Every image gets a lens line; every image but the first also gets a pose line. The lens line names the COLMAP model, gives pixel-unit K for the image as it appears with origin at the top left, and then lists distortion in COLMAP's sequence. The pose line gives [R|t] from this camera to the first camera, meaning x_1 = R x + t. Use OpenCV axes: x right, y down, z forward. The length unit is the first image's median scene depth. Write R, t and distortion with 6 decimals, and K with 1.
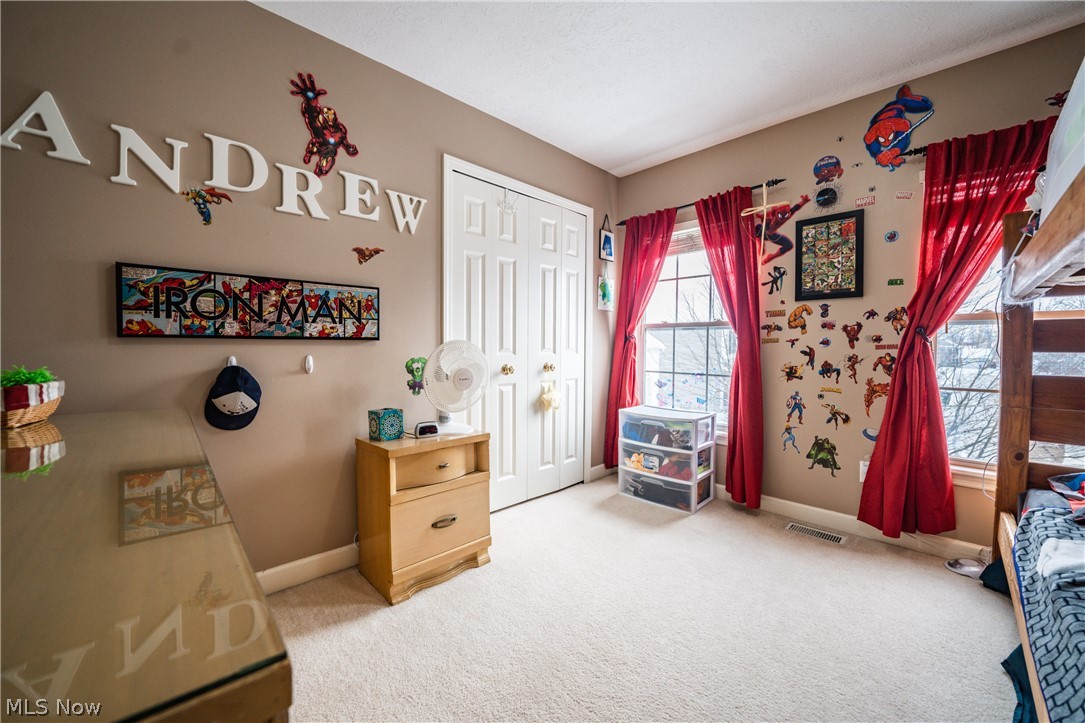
lens RADIAL K [[390.4, 0, 548.4], [0, 390.4, 357.4], [0, 0, 1]] dist [-0.023704, 0.000251]
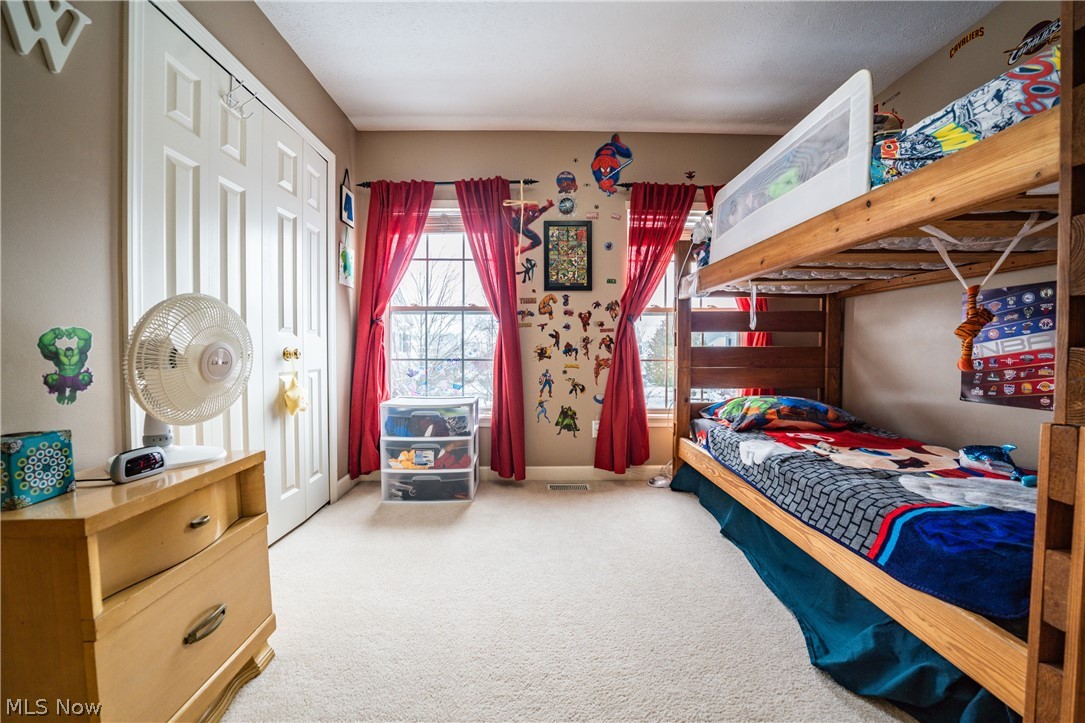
lens RADIAL K [[393.5, 0, 526.9], [0, 393.5, 355.6], [0, 0, 1]] dist [-0.024302, 0.002118]
pose [[0.712174, -0.020134, 0.701714, -0.225621], [0.022297, 0.999733, 0.006055, 0.039587], [-0.701649, 0.011334, 0.712433, 0.214006]]
